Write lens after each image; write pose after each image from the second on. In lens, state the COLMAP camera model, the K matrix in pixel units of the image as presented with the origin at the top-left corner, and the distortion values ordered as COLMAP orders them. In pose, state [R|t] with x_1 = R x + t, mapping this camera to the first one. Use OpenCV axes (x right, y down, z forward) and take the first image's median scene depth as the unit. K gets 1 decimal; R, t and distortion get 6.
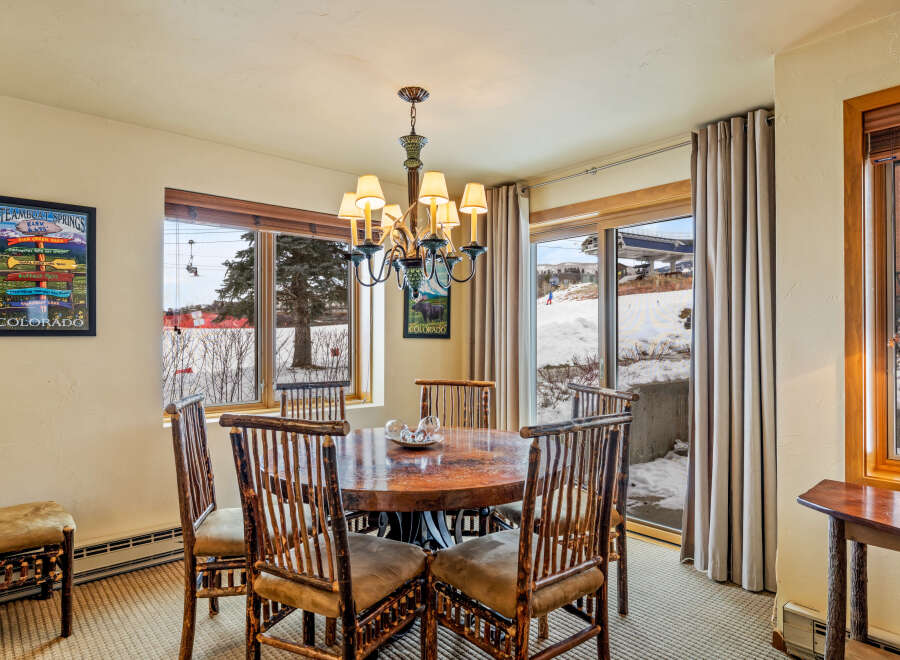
lens RADIAL K [[566.1, 0, 450.7], [0, 566.1, 328.9], [0, 0, 1]] dist [0.003364, -0.003730]
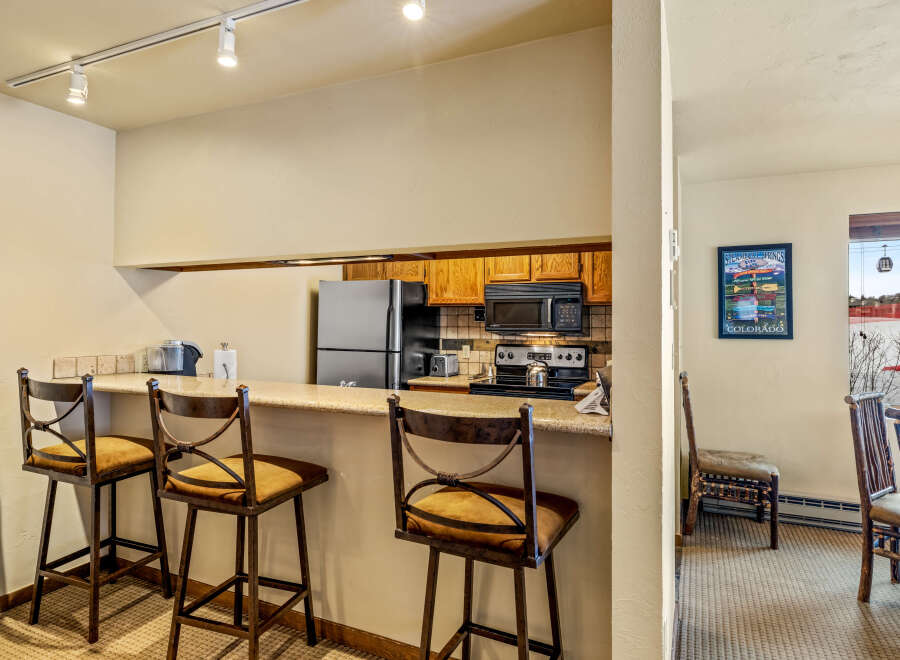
lens RADIAL K [[533.4, 0, 458.7], [0, 533.4, 313.6], [0, 0, 1]] dist [-0.003696, -0.000645]
pose [[0.430523, -0.016560, -0.902427, 0.175969], [0.001833, 0.999846, -0.017473, -0.029521], [0.902578, 0.005868, 0.430487, -0.262642]]
